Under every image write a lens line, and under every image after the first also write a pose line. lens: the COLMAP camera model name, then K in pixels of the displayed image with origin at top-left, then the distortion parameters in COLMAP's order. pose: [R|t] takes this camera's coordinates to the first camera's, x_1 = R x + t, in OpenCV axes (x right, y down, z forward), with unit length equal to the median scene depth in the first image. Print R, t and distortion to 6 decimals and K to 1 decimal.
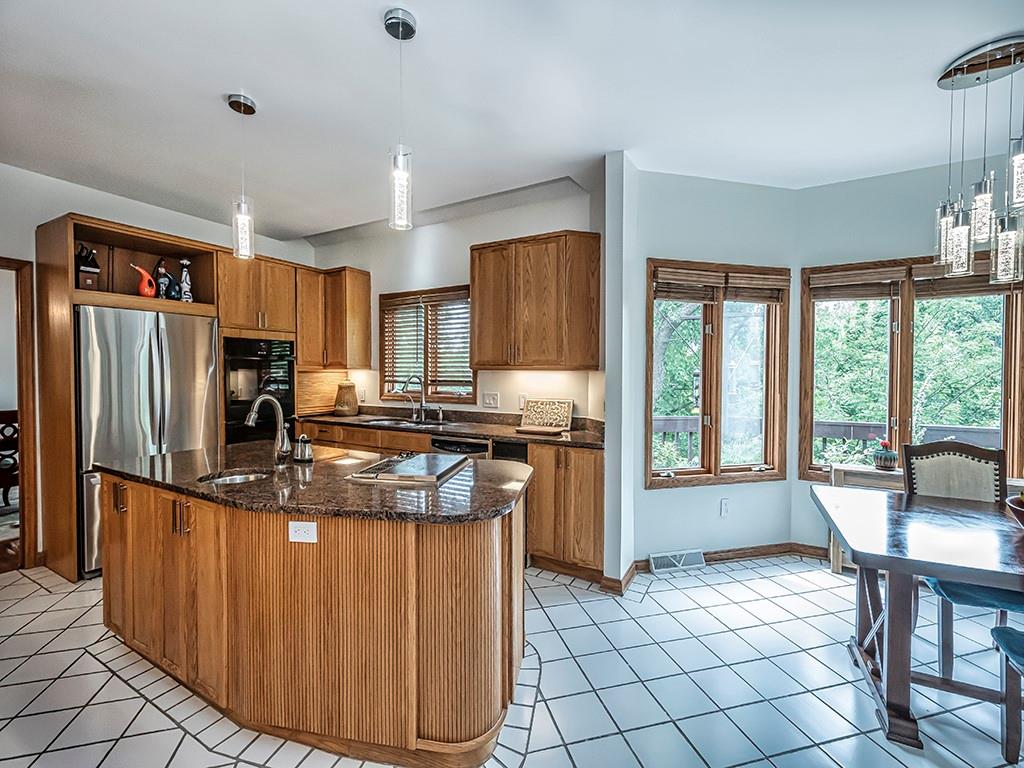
lens RADIAL K [[449.2, 0, 511.8], [0, 449.2, 378.5], [0, 0, 1]] dist [0.001002, -0.000084]
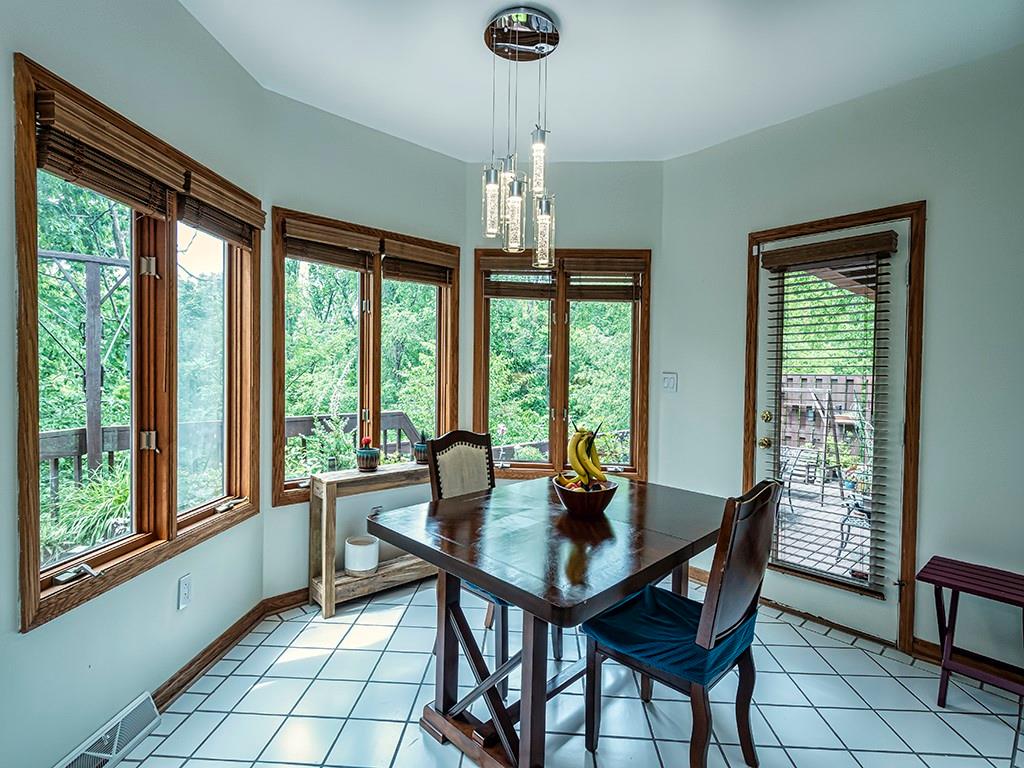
lens RADIAL K [[503.8, 0, 510.5], [0, 503.8, 379.0], [0, 0, 1]] dist [-0.000013, -0.000693]
pose [[0.303256, -0.016487, 0.952767, 0.003628], [-0.005130, 0.999808, 0.018934, 0.008302], [-0.952895, -0.010630, 0.303113, 0.426738]]
